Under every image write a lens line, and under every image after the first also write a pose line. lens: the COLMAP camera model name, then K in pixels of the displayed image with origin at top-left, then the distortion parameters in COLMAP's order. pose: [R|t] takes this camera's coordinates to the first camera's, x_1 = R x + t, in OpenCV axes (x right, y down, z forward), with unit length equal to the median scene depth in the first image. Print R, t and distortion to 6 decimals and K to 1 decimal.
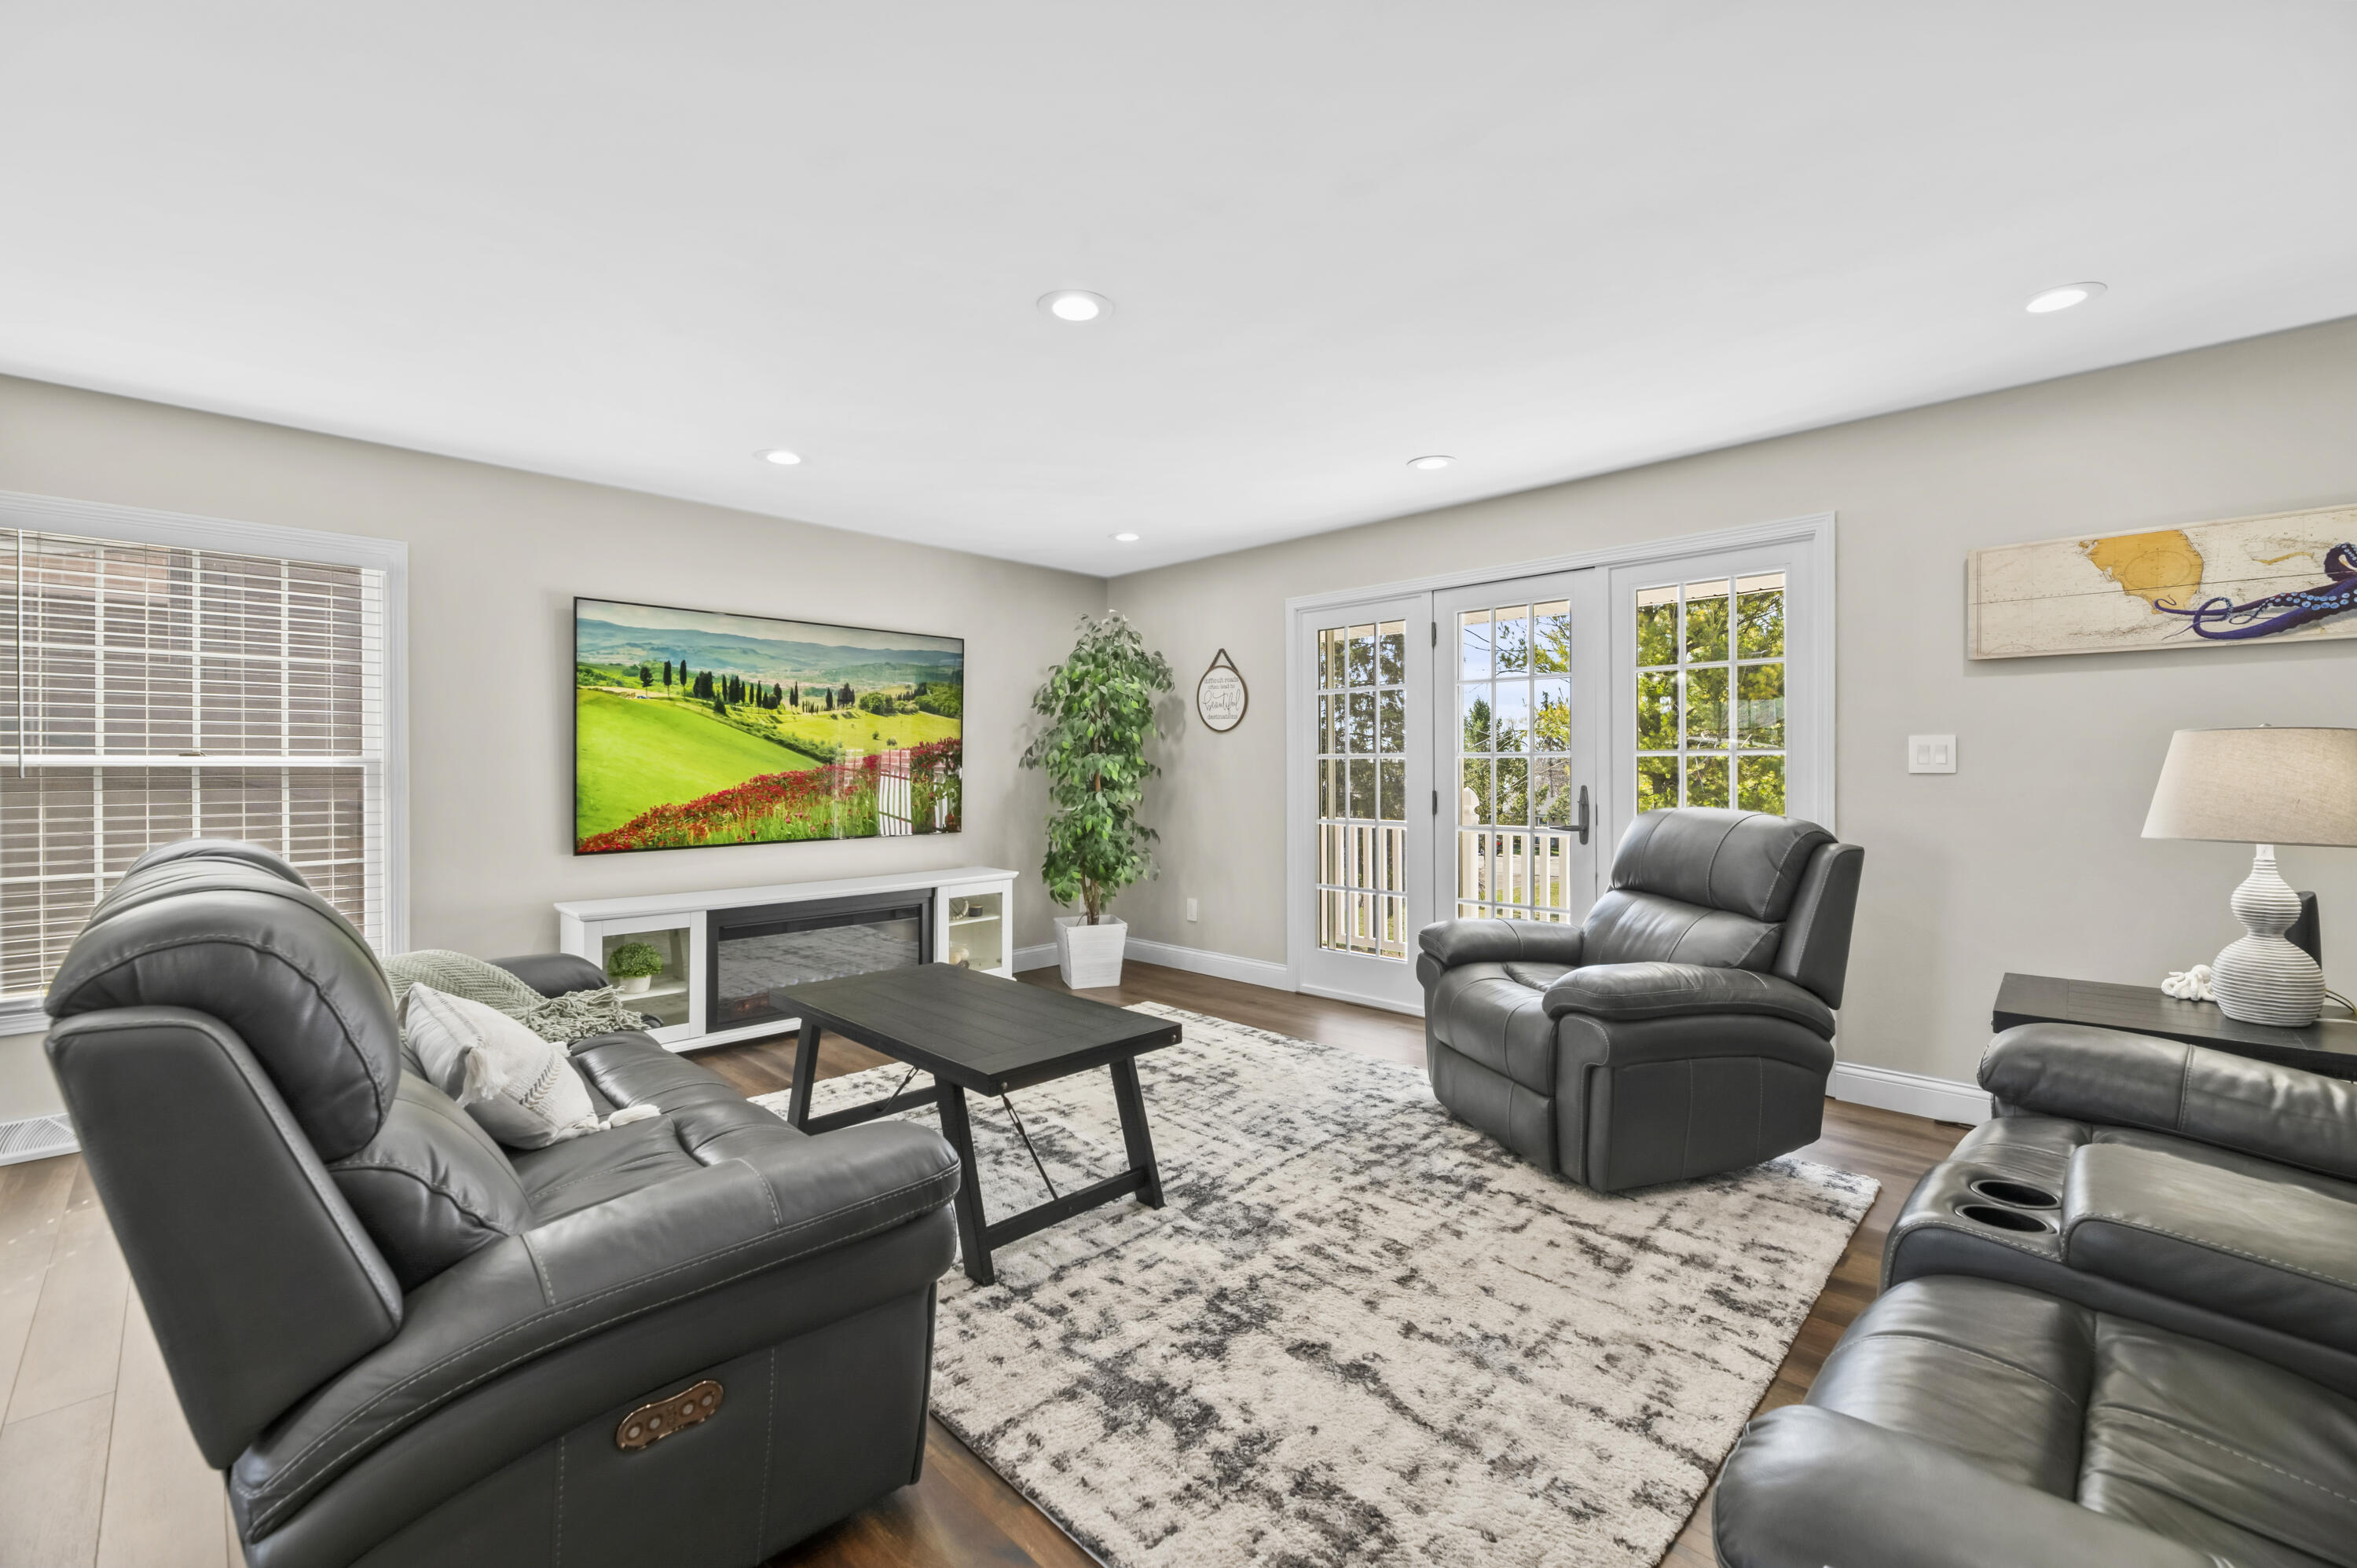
lens RADIAL K [[967.7, 0, 1176.8], [0, 967.7, 778.7], [0, 0, 1]] dist [-0.000421, -0.000274]
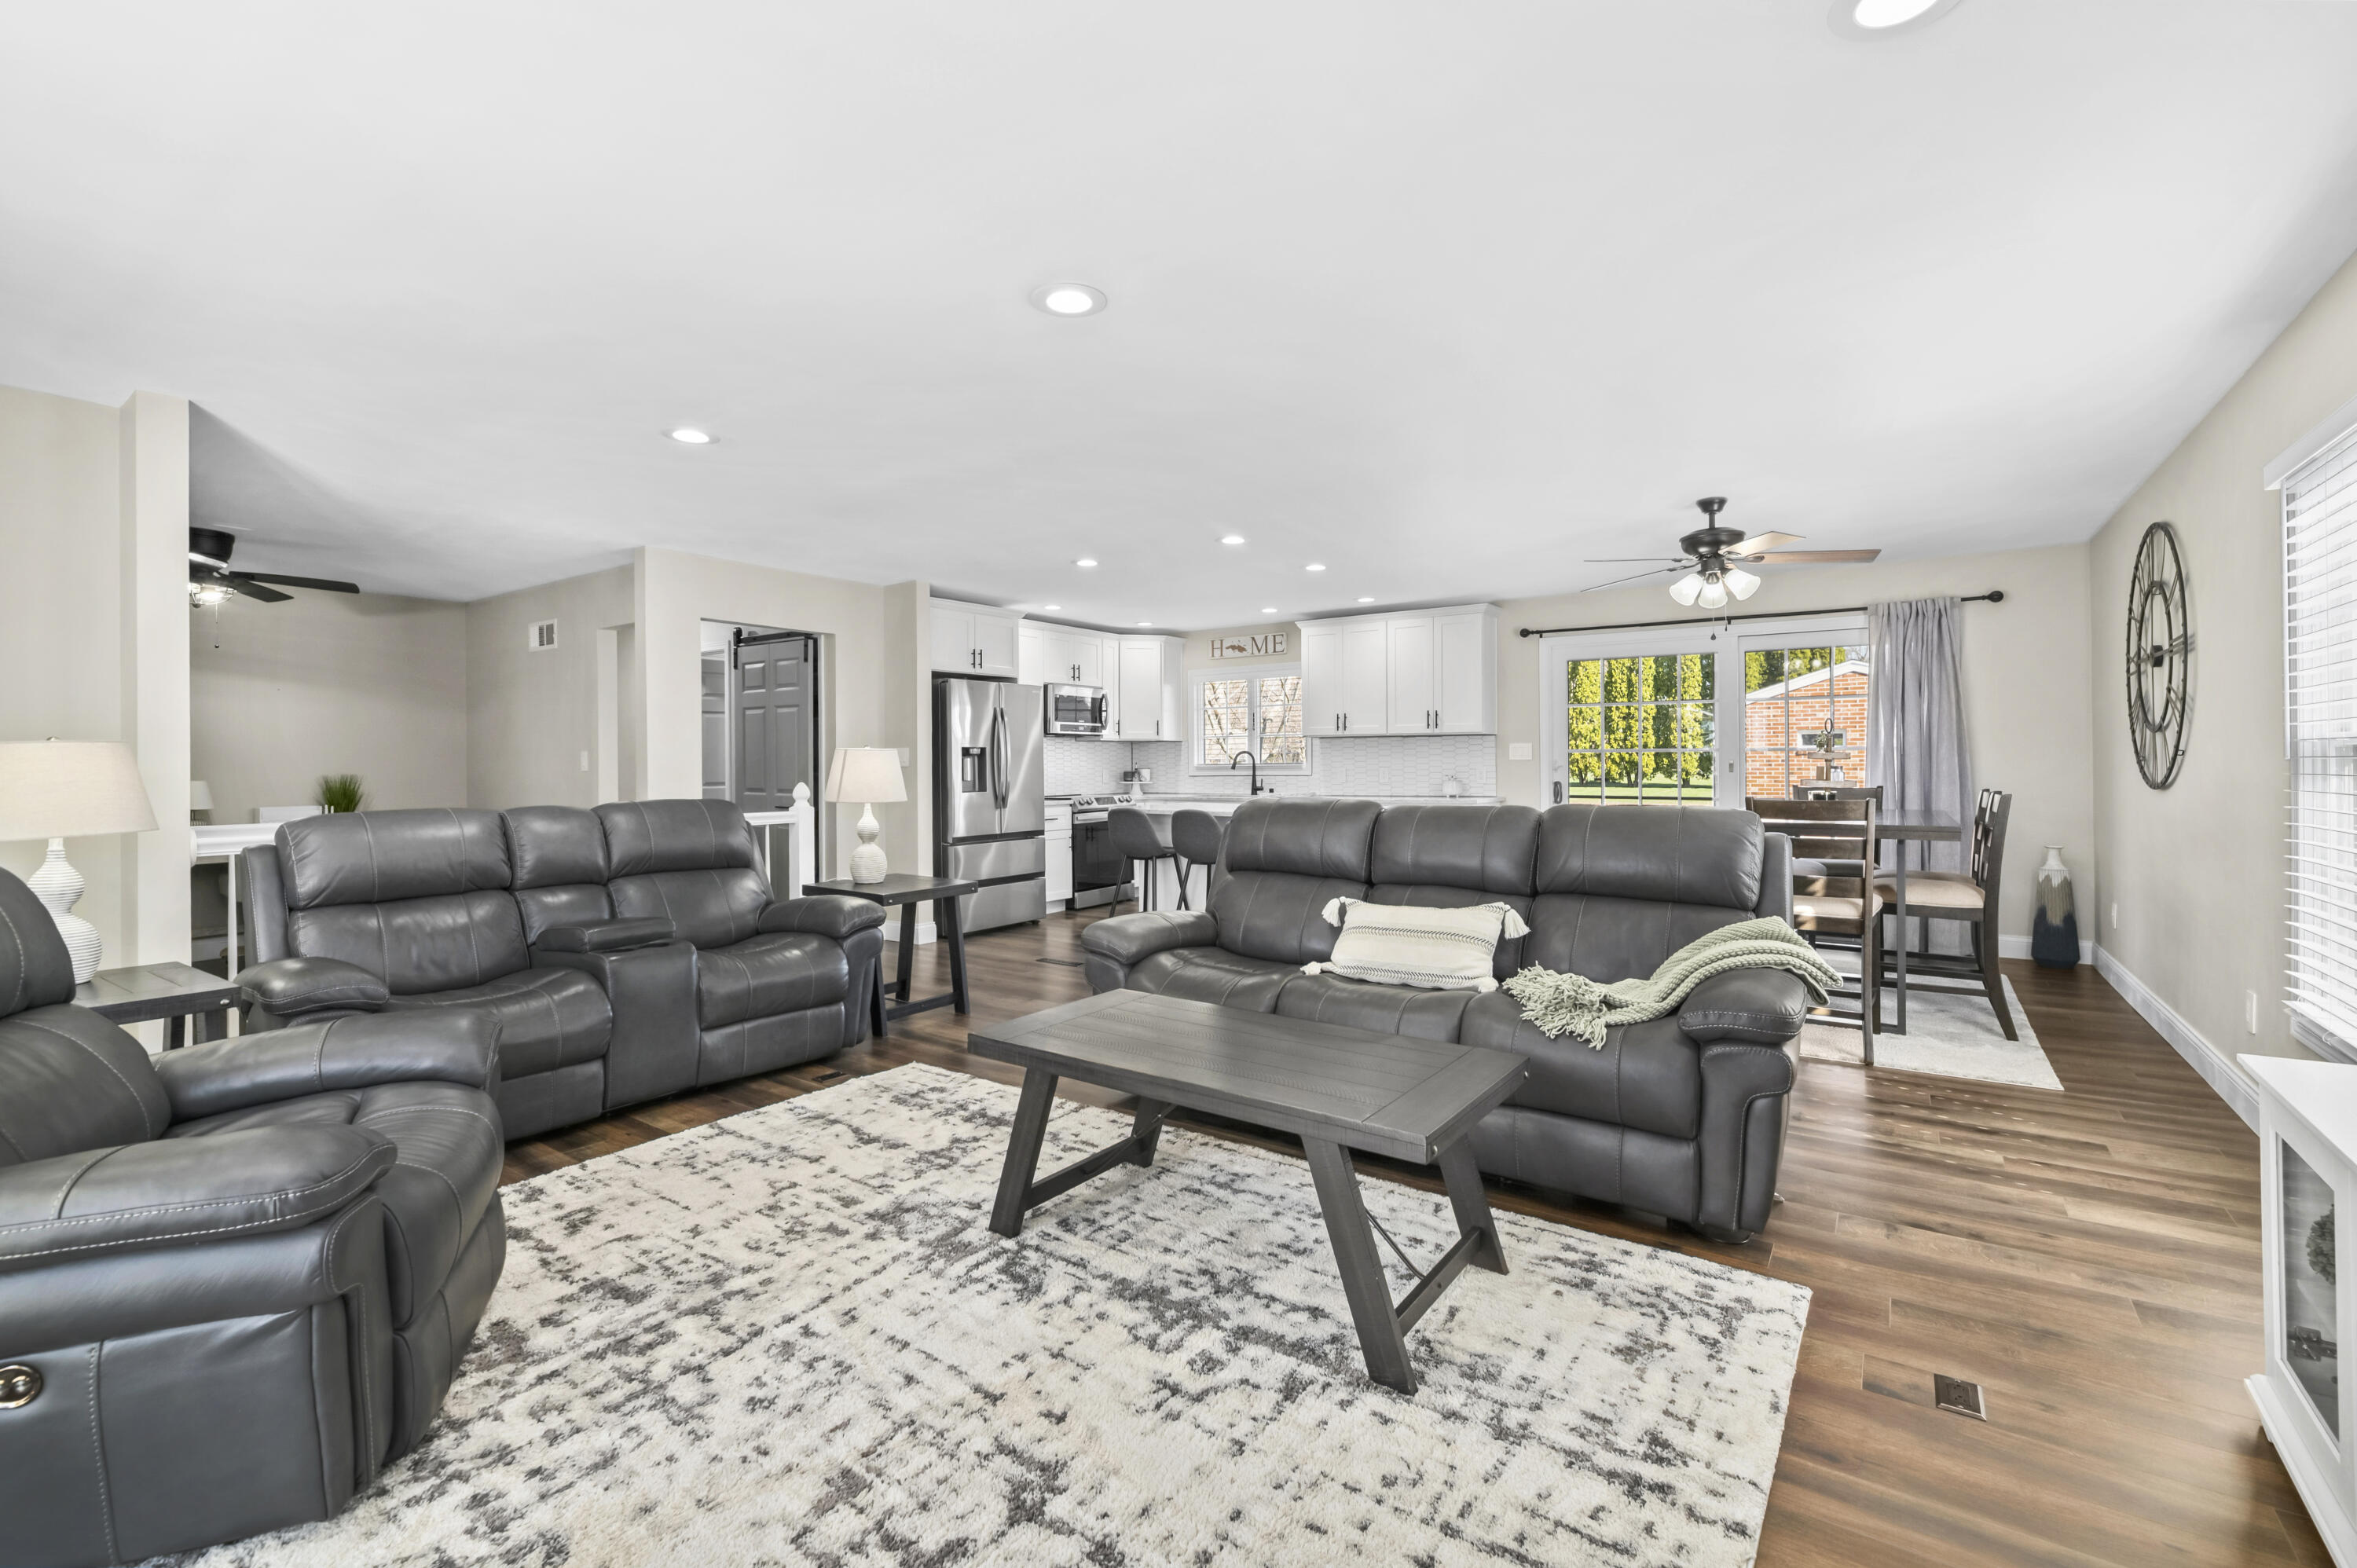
lens RADIAL K [[1001.6, 0, 1171.3], [0, 1001.6, 763.7], [0, 0, 1]] dist [-0.001673, -0.000524]
pose [[-0.987926, 0.012011, -0.154459, -0.036247], [0.010635, 0.999896, 0.009734, -0.014487], [0.154559, 0.007974, -0.987951, 1.663573]]
